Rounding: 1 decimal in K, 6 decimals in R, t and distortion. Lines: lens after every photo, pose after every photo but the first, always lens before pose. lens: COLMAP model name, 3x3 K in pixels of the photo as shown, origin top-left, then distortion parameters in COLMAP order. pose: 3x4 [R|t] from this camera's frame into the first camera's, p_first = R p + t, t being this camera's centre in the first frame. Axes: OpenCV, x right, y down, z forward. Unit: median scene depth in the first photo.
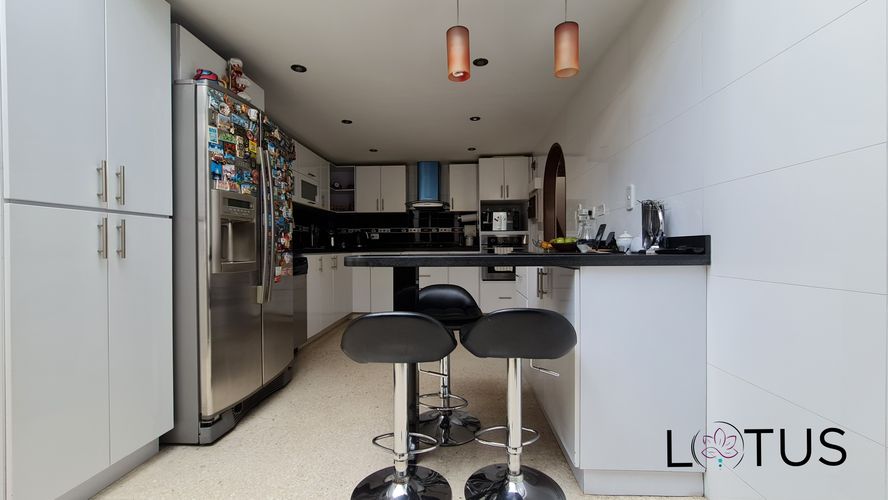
lens RADIAL K [[361.3, 0, 442.4], [0, 361.3, 249.7], [0, 0, 1]] dist [-0.008704, 0.000228]
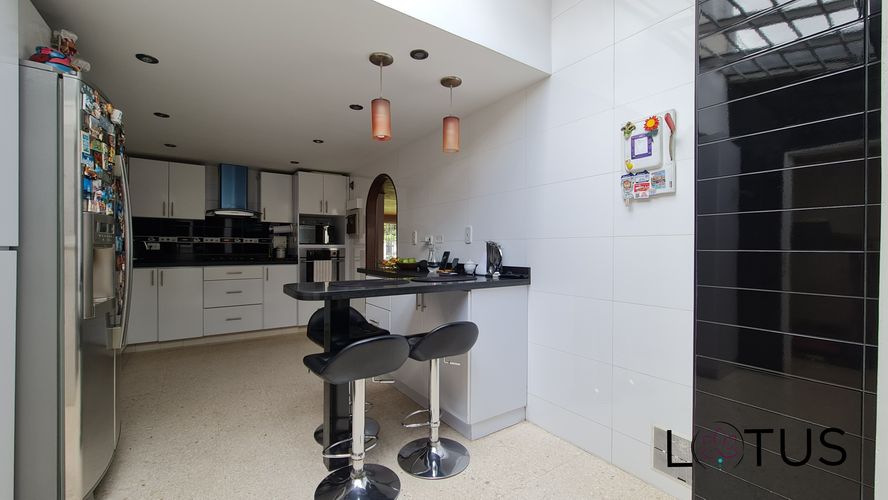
lens RADIAL K [[361.3, 0, 442.4], [0, 361.3, 249.7], [0, 0, 1]] dist [-0.008704, 0.000228]
pose [[0.795259, 0.008095, 0.606216, -0.433237], [-0.005403, 0.999966, -0.006265, -0.074962], [-0.606246, 0.001707, 0.795276, -0.085185]]
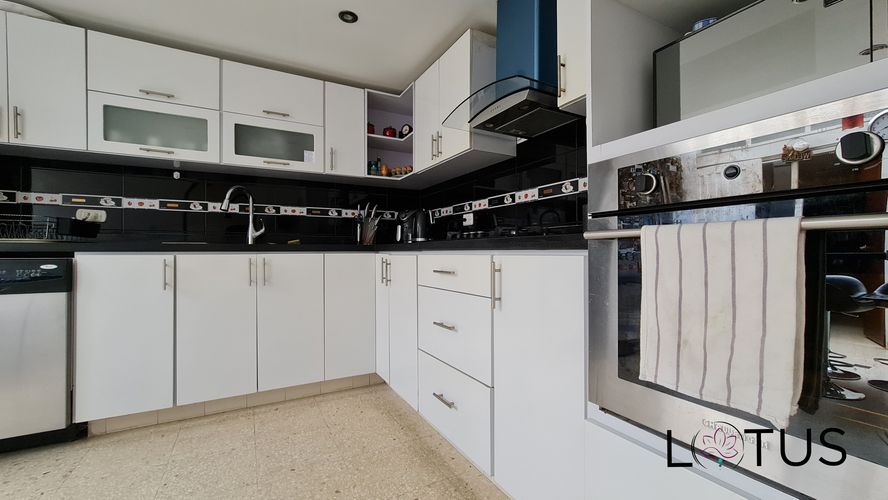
lens RADIAL K [[361.3, 0, 442.4], [0, 361.3, 249.7], [0, 0, 1]] dist [-0.008704, 0.000228]
pose [[0.536039, -0.000799, -0.844193, 0.524888], [-0.003993, 0.999986, -0.003482, 0.012533], [0.844184, 0.005238, 0.536028, 1.946876]]
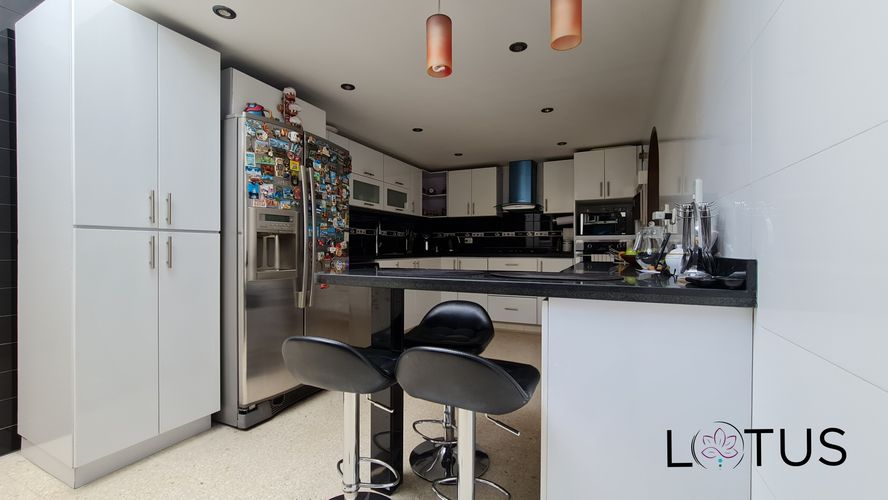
lens RADIAL K [[361.3, 0, 442.4], [0, 361.3, 249.7], [0, 0, 1]] dist [-0.008704, 0.000228]
pose [[0.927497, 0.009534, -0.373709, 0.316152], [-0.009426, 0.999953, 0.002117, -0.036072], [0.373712, 0.001559, 0.927543, 0.148675]]
